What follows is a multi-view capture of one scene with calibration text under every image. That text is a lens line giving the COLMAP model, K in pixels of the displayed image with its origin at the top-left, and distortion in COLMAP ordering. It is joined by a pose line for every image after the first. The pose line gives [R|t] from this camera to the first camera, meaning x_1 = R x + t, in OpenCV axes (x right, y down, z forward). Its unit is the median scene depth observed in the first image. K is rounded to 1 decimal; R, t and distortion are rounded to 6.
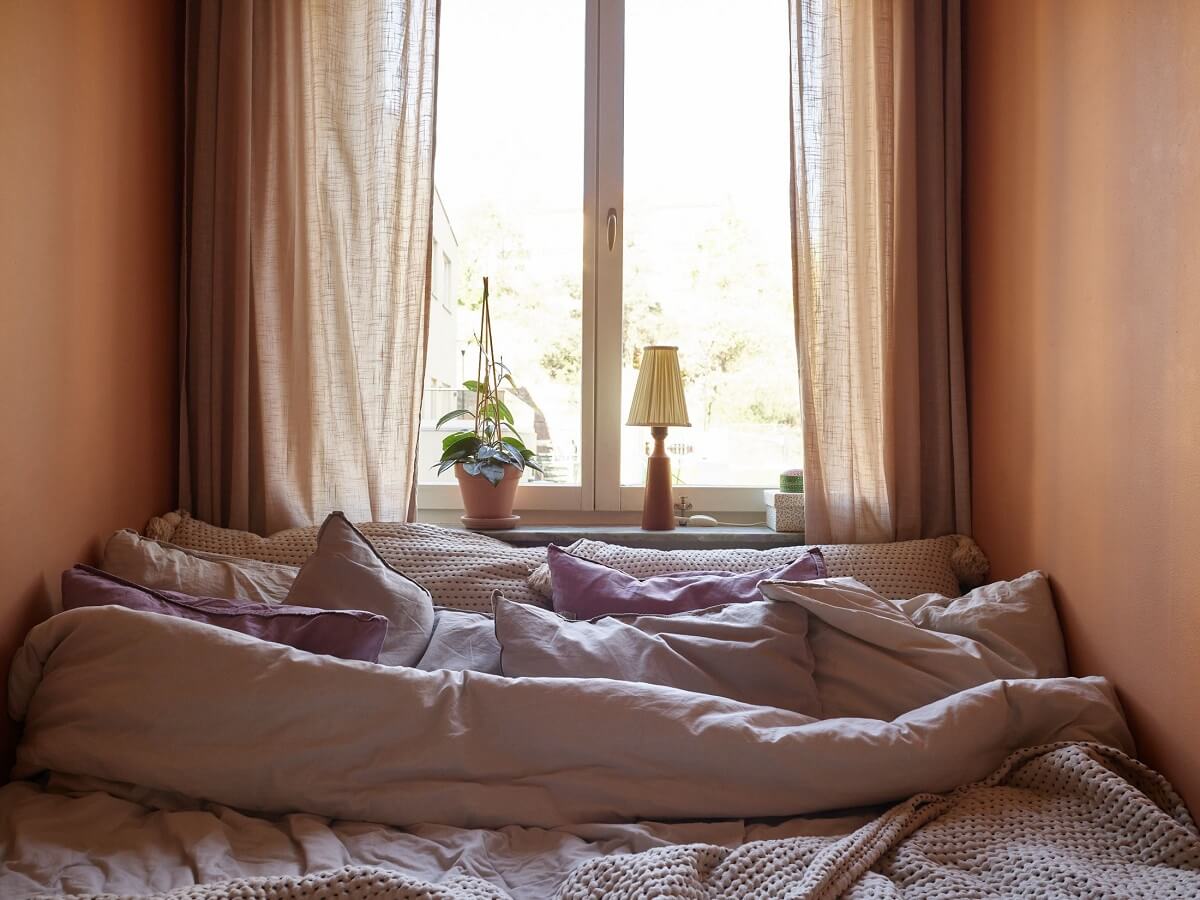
lens RADIAL K [[1032.7, 0, 602.9], [0, 1032.7, 448.8], [0, 0, 1]] dist [-0.006577, -0.004882]
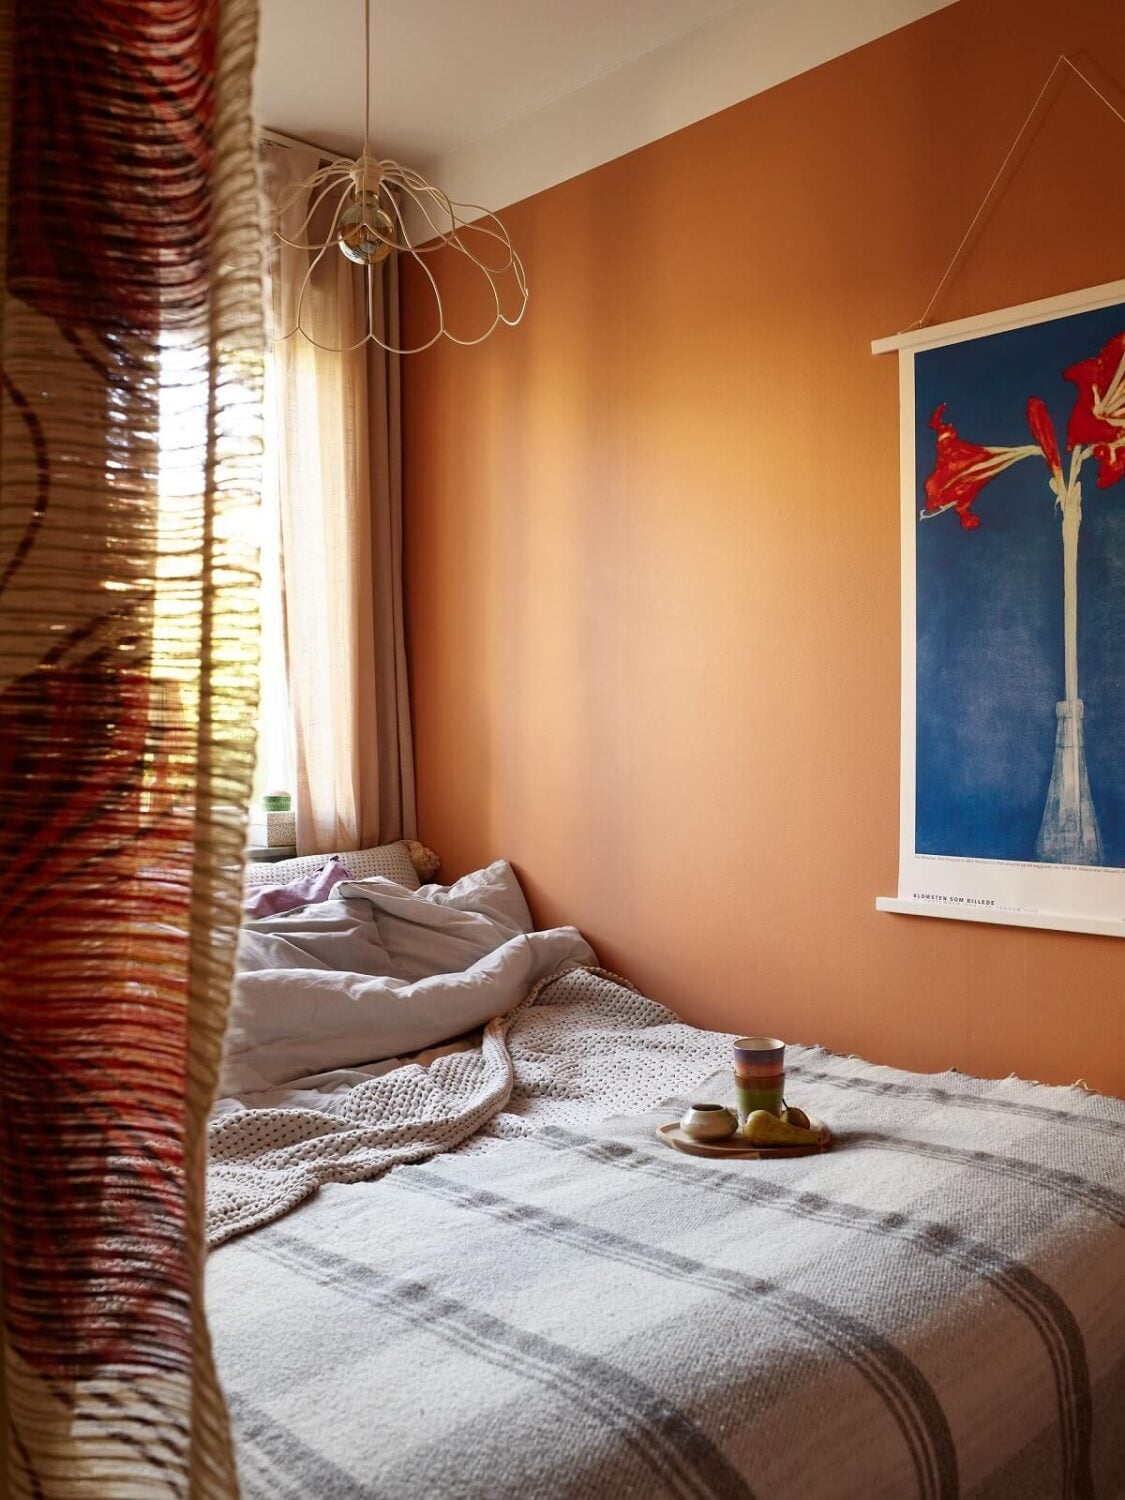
lens RADIAL K [[1290.9, 0, 557.8], [0, 1290.9, 756.6], [0, 0, 1]] dist [-0.006577, -0.004882]
pose [[0.728772, -0.012031, 0.684651, -0.718502], [0.015219, 0.999883, 0.001371, -0.018218], [-0.684587, 0.009420, 0.728870, -0.290545]]
